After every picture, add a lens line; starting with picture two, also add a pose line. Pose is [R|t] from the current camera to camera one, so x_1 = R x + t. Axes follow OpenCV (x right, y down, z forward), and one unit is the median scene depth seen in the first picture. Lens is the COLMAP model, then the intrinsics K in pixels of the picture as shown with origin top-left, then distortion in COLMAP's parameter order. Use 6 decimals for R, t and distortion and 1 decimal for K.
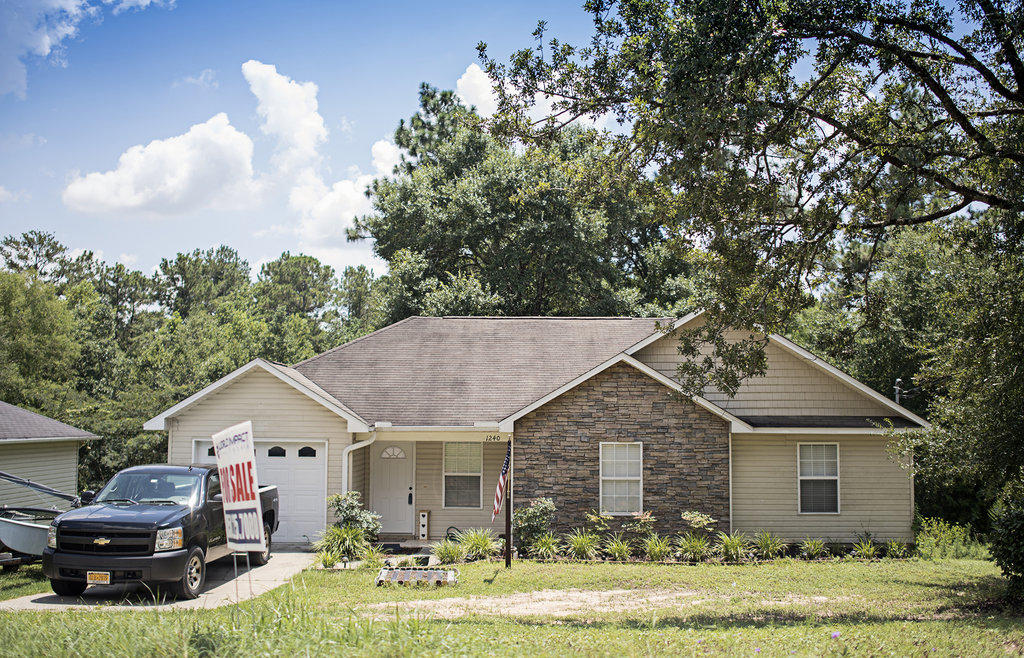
lens RADIAL K [[910.5, 0, 512.0], [0, 910.5, 356.8], [0, 0, 1]] dist [-0.053774, -0.000817]
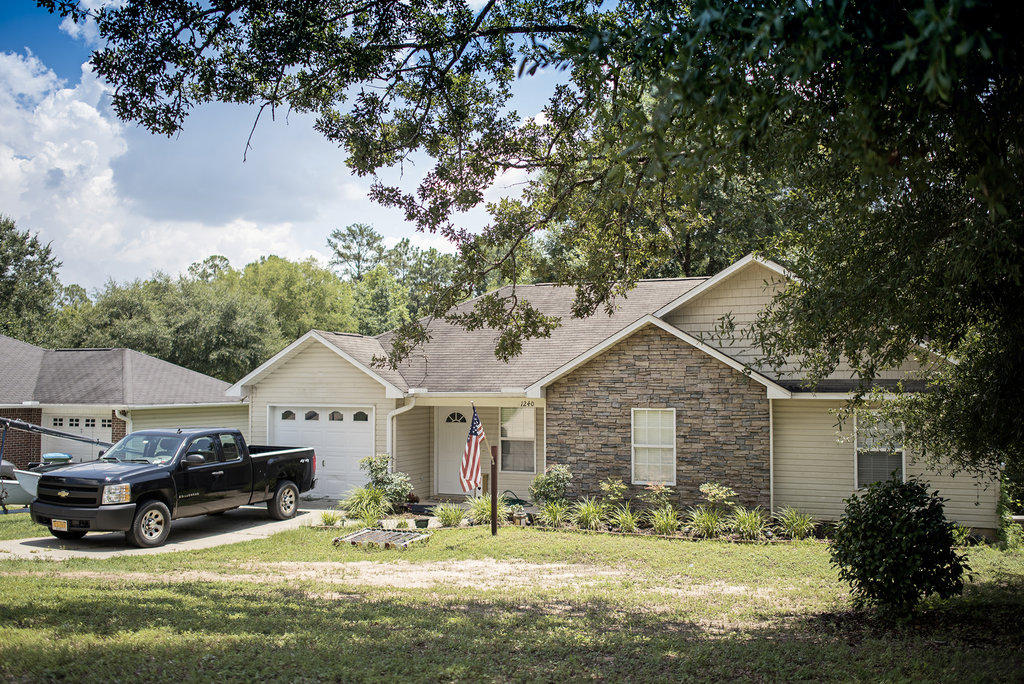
lens RADIAL K [[863.3, 0, 512.0], [0, 863.3, 342.0], [0, 0, 1]] dist [-0.047646, 0.011772]
pose [[0.944477, -0.021463, -0.327876, 0.278768], [0.028250, 0.999474, 0.015952, 0.005797], [0.327361, -0.024329, 0.944586, 0.098842]]
